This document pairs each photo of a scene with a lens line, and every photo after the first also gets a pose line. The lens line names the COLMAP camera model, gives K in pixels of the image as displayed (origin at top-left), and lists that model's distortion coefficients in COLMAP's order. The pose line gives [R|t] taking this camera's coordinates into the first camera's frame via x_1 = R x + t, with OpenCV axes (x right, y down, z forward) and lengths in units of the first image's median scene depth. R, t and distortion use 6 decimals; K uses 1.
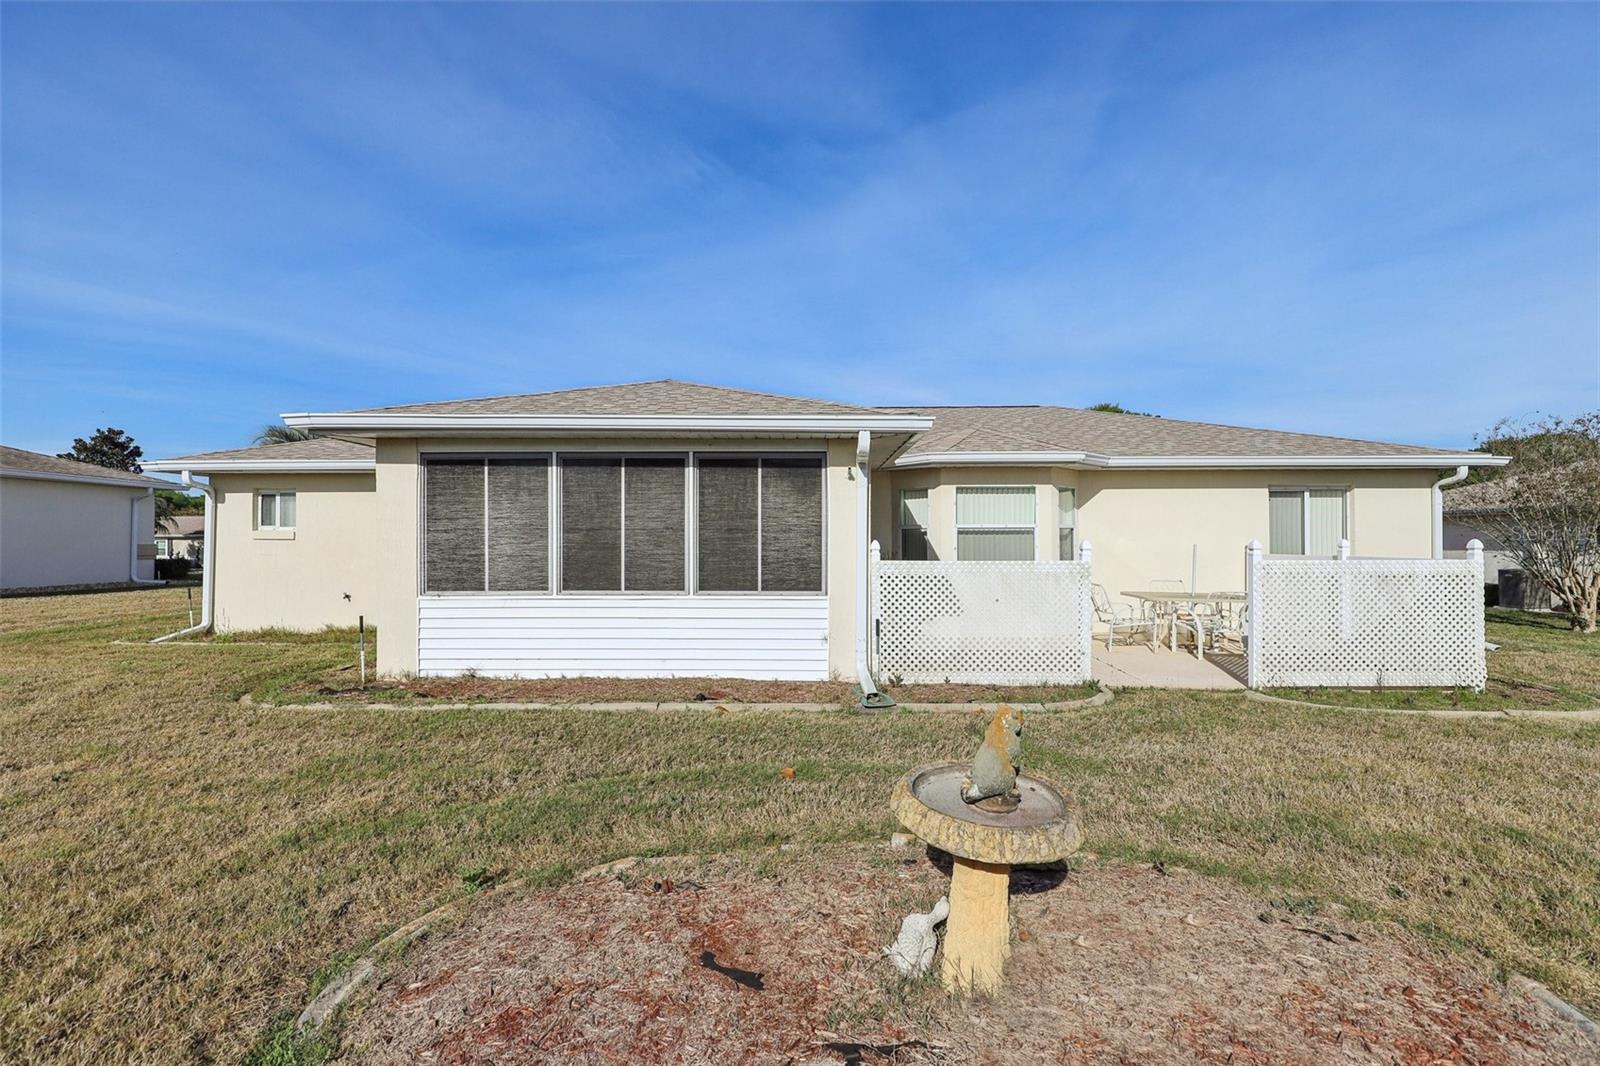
lens RADIAL K [[718.5, 0, 800.0], [0, 718.5, 533.0], [0, 0, 1]] dist [-0.002506, -0.000268]
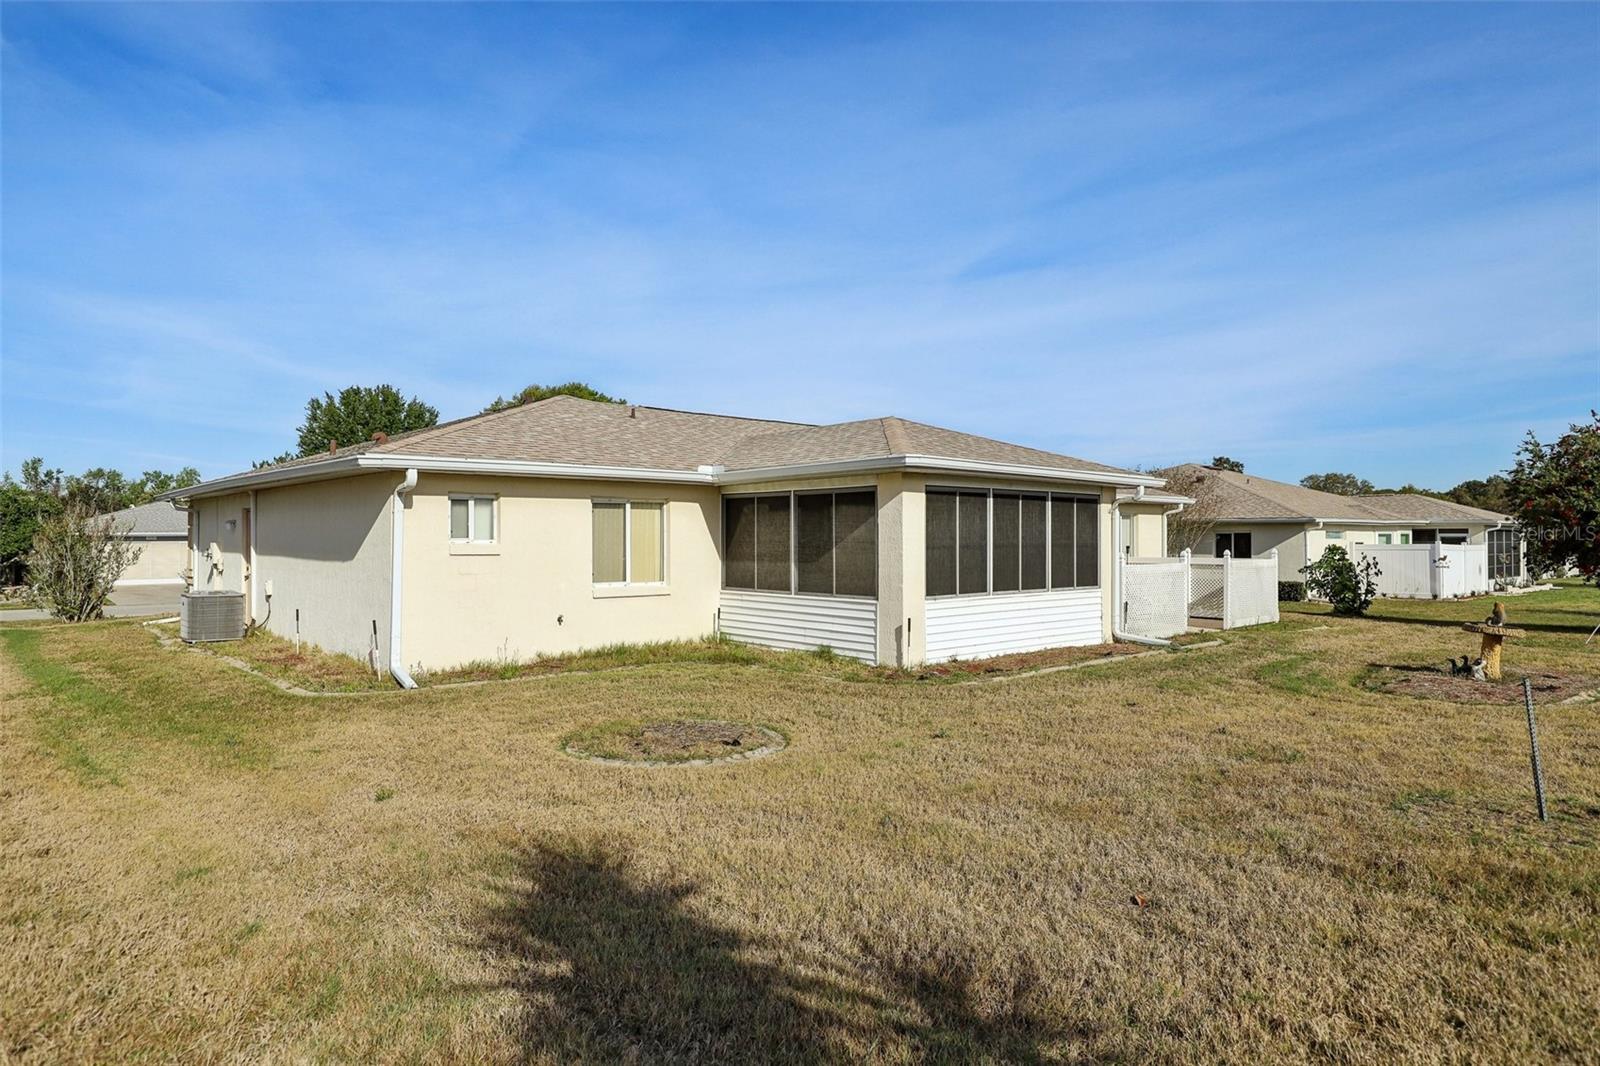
lens RADIAL K [[927.8, 0, 800.0], [0, 927.8, 533.0], [0, 0, 1]] dist [-0.011072, -0.000064]
pose [[0.754526, 0.005916, 0.656244, -1.734361], [-0.004081, 0.999982, -0.004323, -0.020220], [-0.656258, 0.000583, 0.754537, -0.066223]]
